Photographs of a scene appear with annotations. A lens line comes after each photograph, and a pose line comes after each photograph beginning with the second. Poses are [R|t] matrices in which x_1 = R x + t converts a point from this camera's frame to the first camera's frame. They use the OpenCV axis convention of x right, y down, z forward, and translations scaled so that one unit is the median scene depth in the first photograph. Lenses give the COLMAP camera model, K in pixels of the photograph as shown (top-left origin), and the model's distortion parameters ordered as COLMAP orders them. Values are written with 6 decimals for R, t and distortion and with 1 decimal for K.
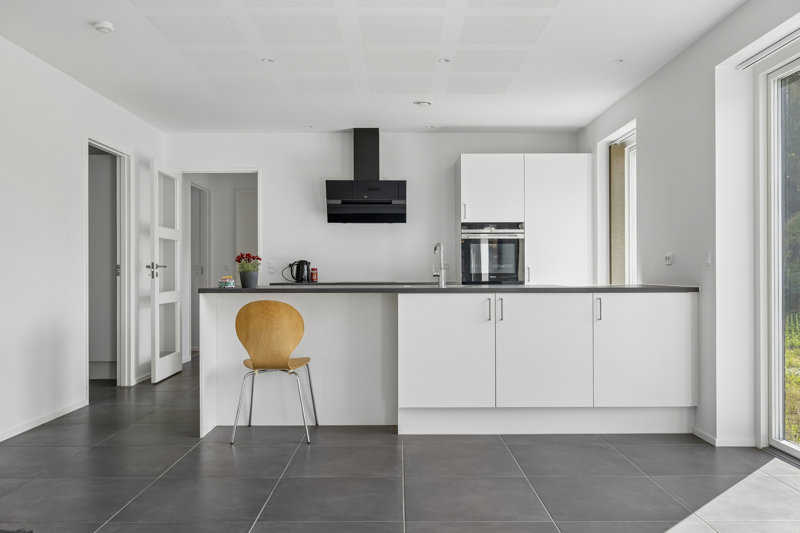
lens RADIAL K [[685.8, 0, 400.0], [0, 685.8, 266.5], [0, 0, 1]] dist [0.003981, 0.001941]
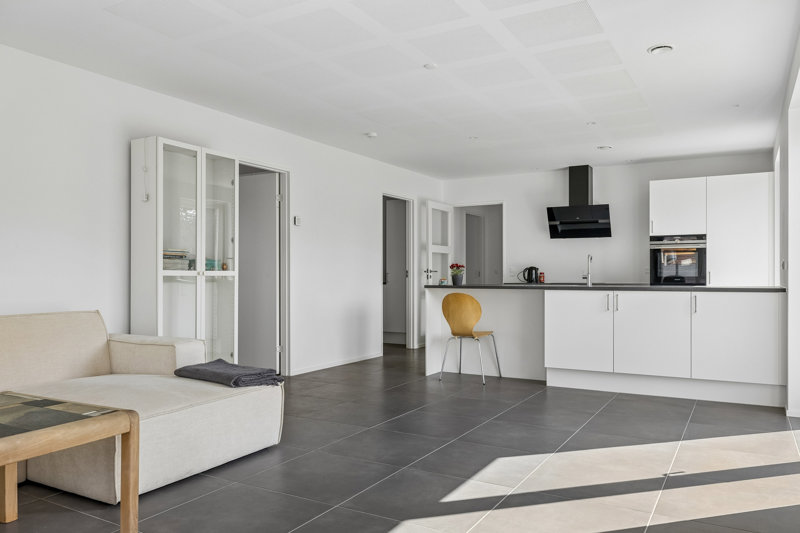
lens RADIAL K [[600.6, 0, 400.0], [0, 600.6, 266.5], [0, 0, 1]] dist [0.023011, 0.001465]
pose [[0.866751, -0.005878, -0.498707, 0.244022], [0.003140, 0.999975, -0.006329, -0.002660], [0.498731, 0.003920, 0.866748, -0.182835]]
